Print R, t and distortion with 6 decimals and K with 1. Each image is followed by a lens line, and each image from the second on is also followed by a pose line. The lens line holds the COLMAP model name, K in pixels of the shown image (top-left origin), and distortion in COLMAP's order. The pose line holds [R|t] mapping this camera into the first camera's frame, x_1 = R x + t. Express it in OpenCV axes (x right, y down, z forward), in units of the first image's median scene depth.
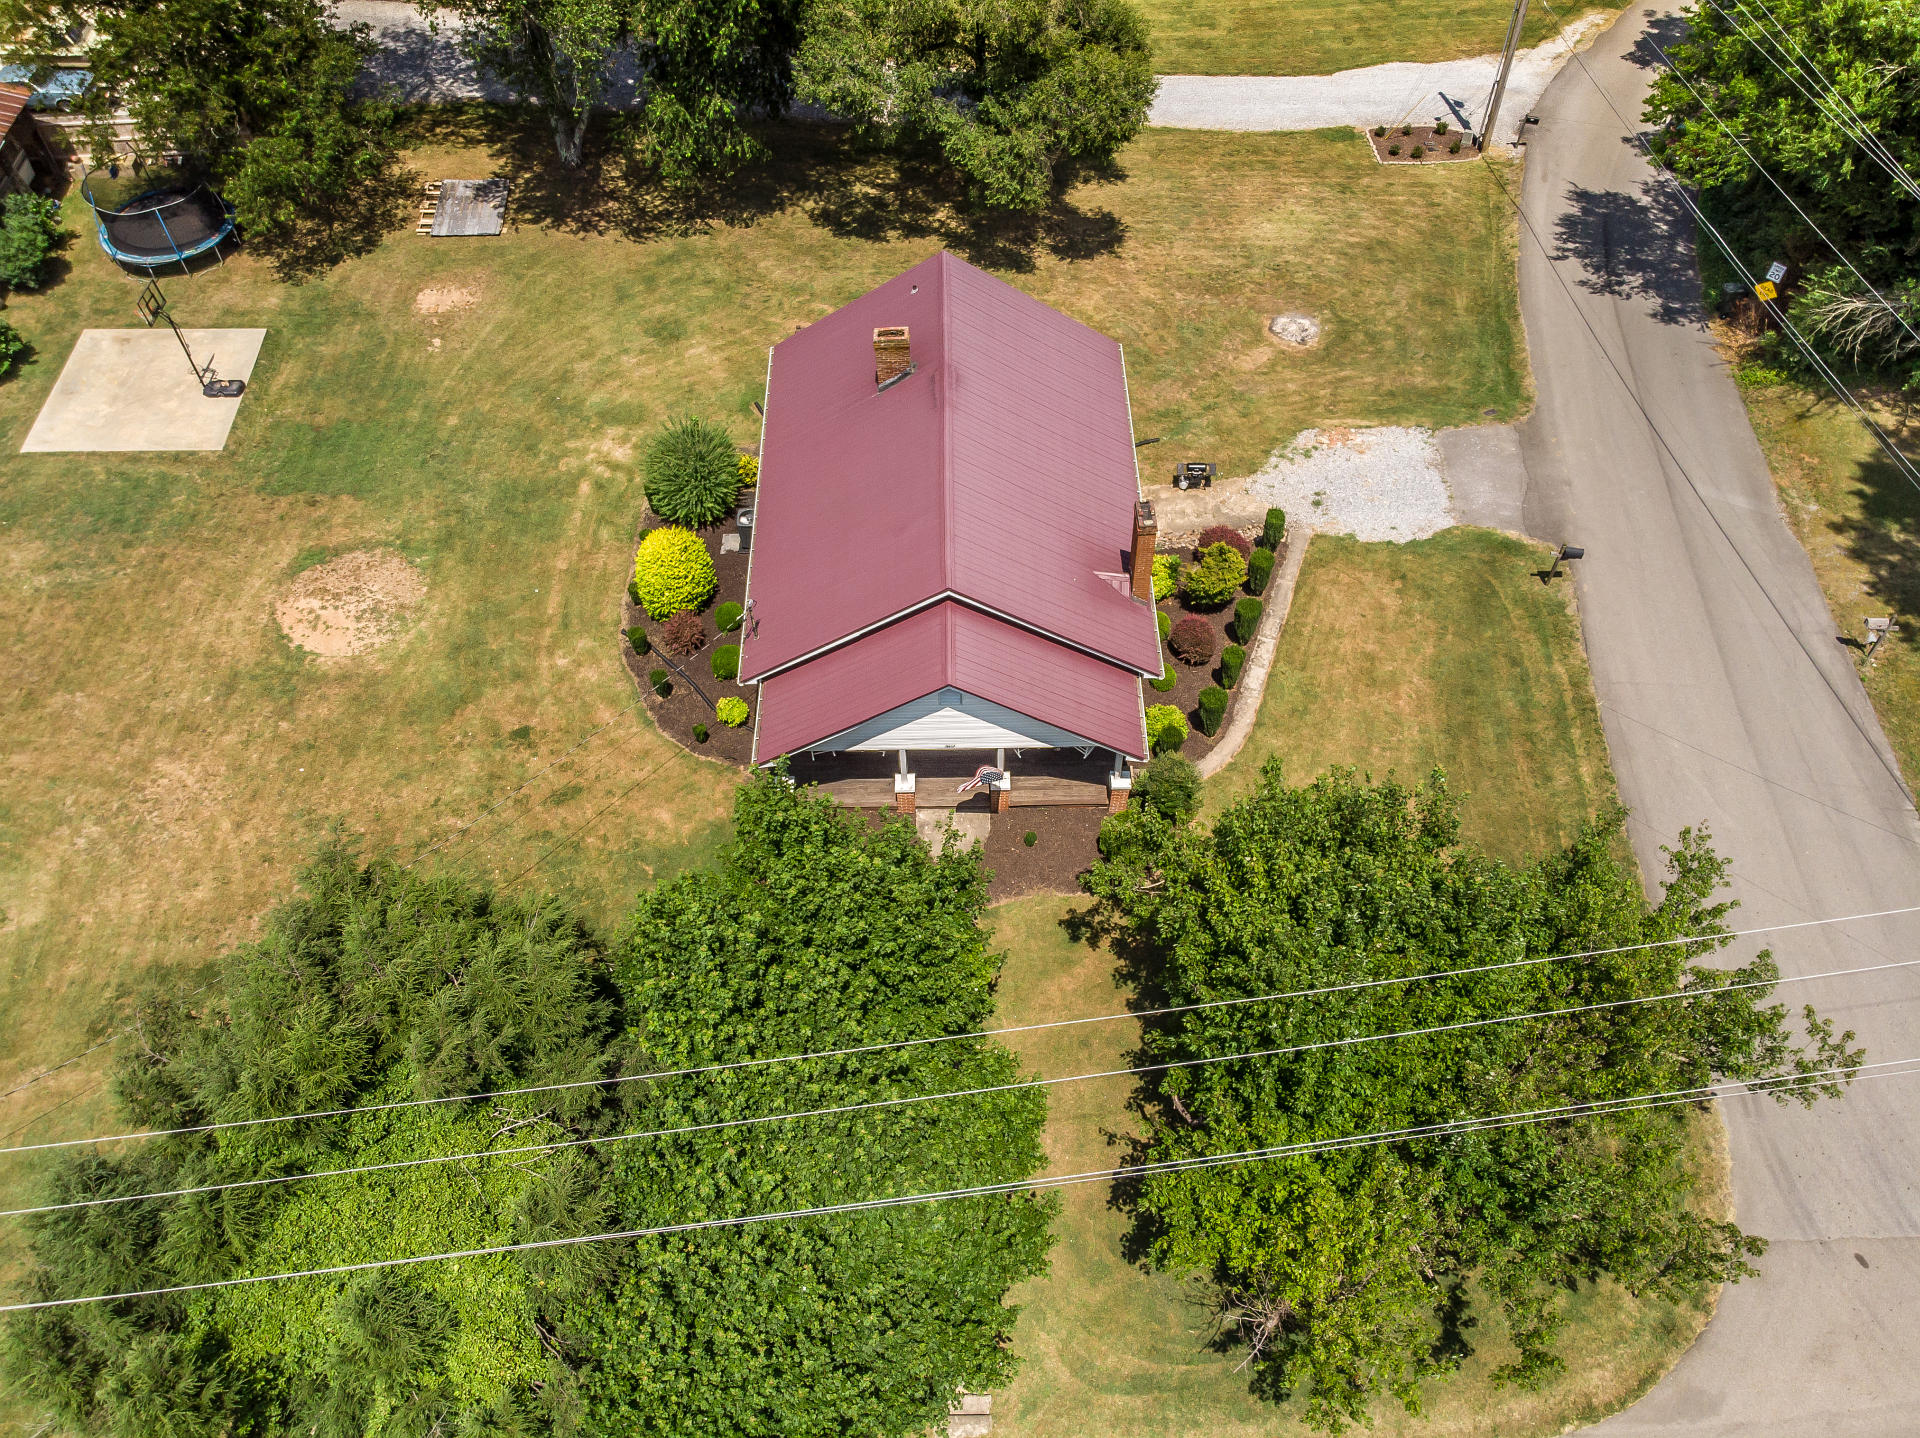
lens RADIAL K [[1417.6, 0, 962.3], [0, 1417.6, 691.3], [0, 0, 1]] dist [-0.008337, 0.003201]
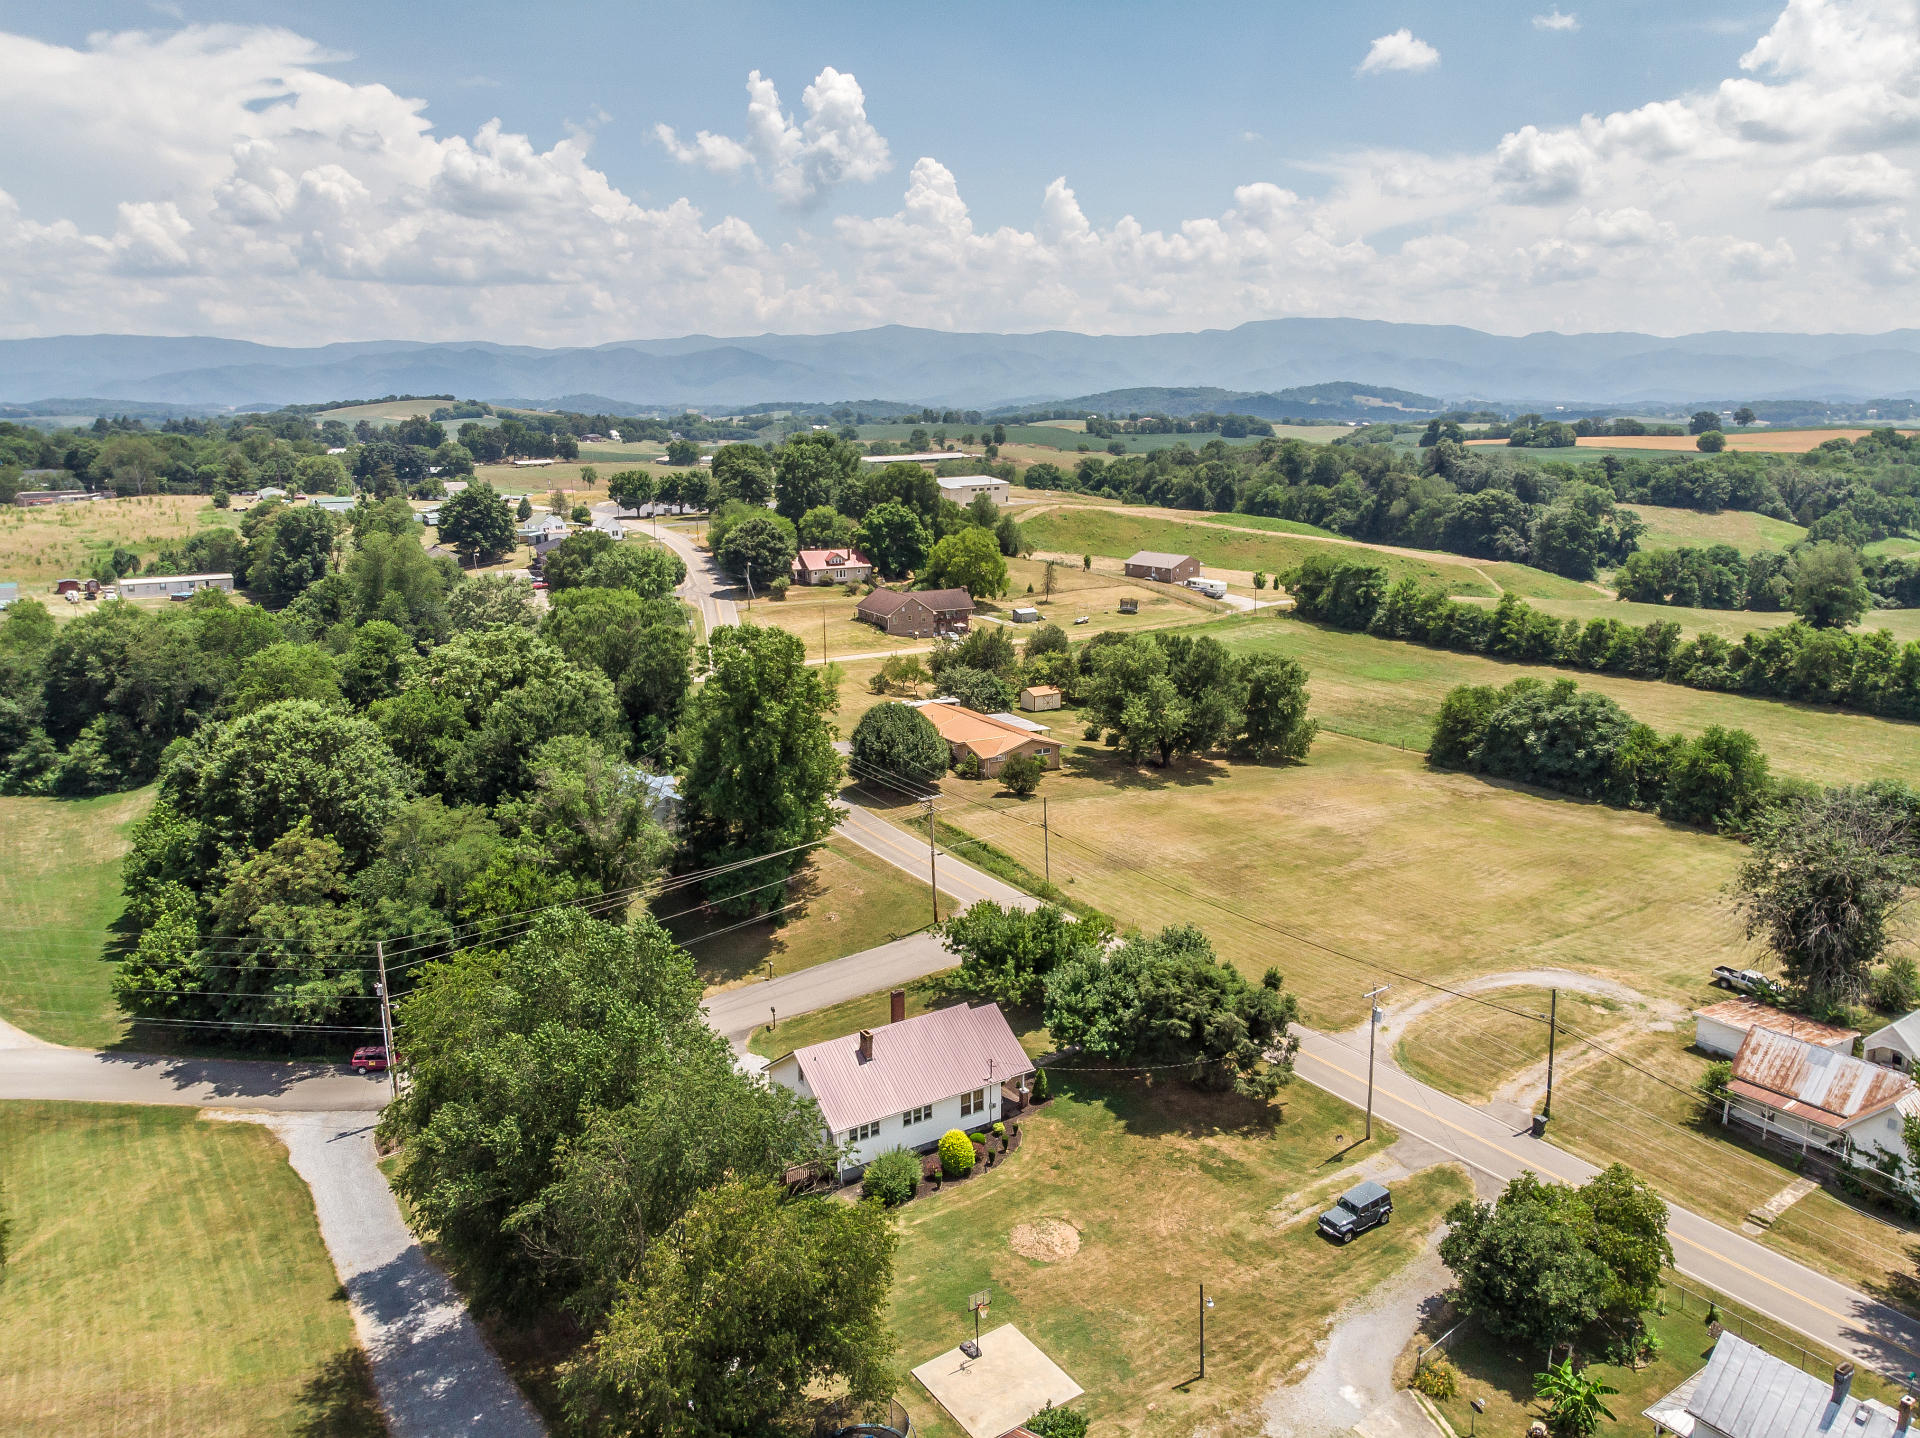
lens RADIAL K [[1421.8, 0, 967.5], [0, 1421.8, 719.4], [0, 0, 1]] dist [-0.002000, 0.012219]
pose [[-0.528658, -0.174280, 0.830751, -1.697348], [0.674626, 0.507719, 0.535819, -1.401063], [-0.515170, 0.843711, -0.150836, 0.673290]]
